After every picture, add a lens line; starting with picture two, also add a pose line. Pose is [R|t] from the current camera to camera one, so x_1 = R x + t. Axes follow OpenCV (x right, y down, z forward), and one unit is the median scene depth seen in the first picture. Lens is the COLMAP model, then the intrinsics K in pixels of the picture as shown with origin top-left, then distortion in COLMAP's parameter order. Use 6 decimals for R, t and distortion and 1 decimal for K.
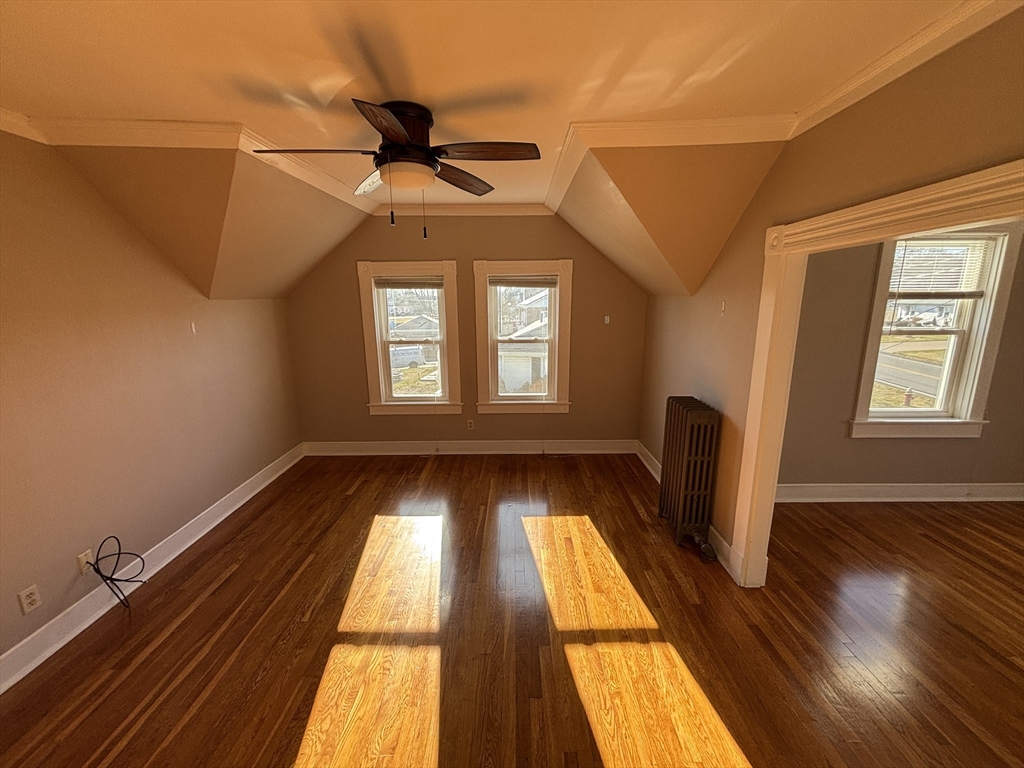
lens RADIAL K [[413.8, 0, 504.5], [0, 413.8, 377.8], [0, 0, 1]] dist [0.002088, -0.000316]
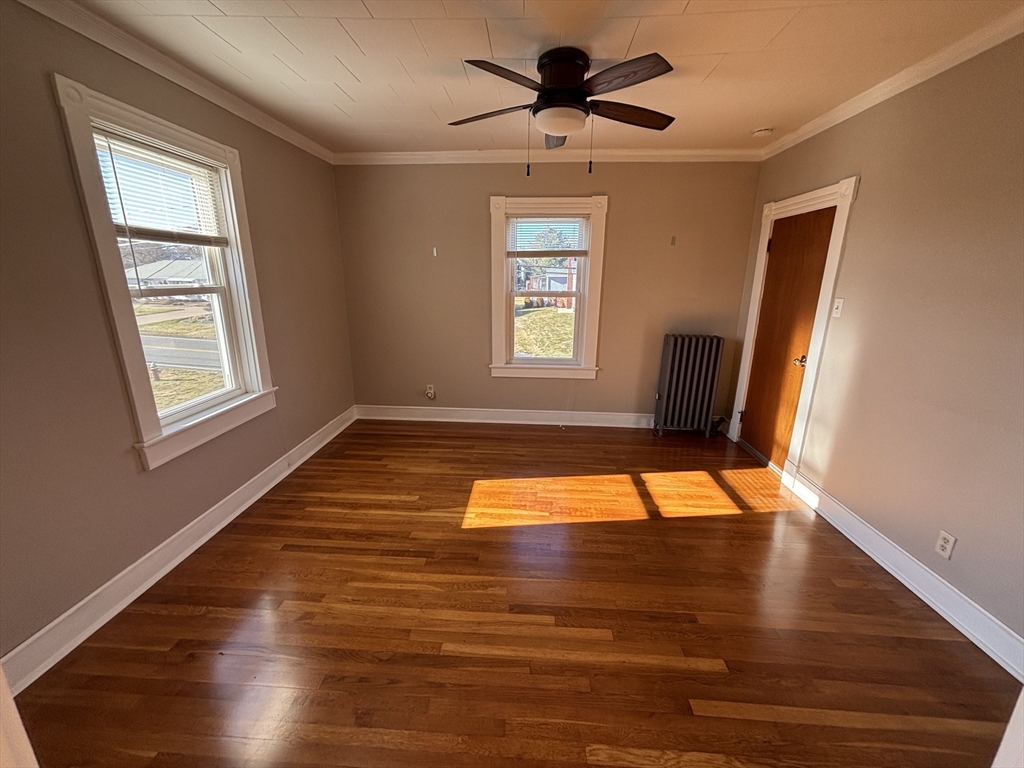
lens RADIAL K [[413.8, 0, 512.0], [0, 413.8, 382.9], [0, 0, 1]] dist [0.002088, -0.000316]
pose [[0.050358, -0.247121, 0.967675, 0.315194], [0.181849, 0.954977, 0.234415, -0.023858], [-0.982036, 0.164166, 0.093029, 0.408986]]
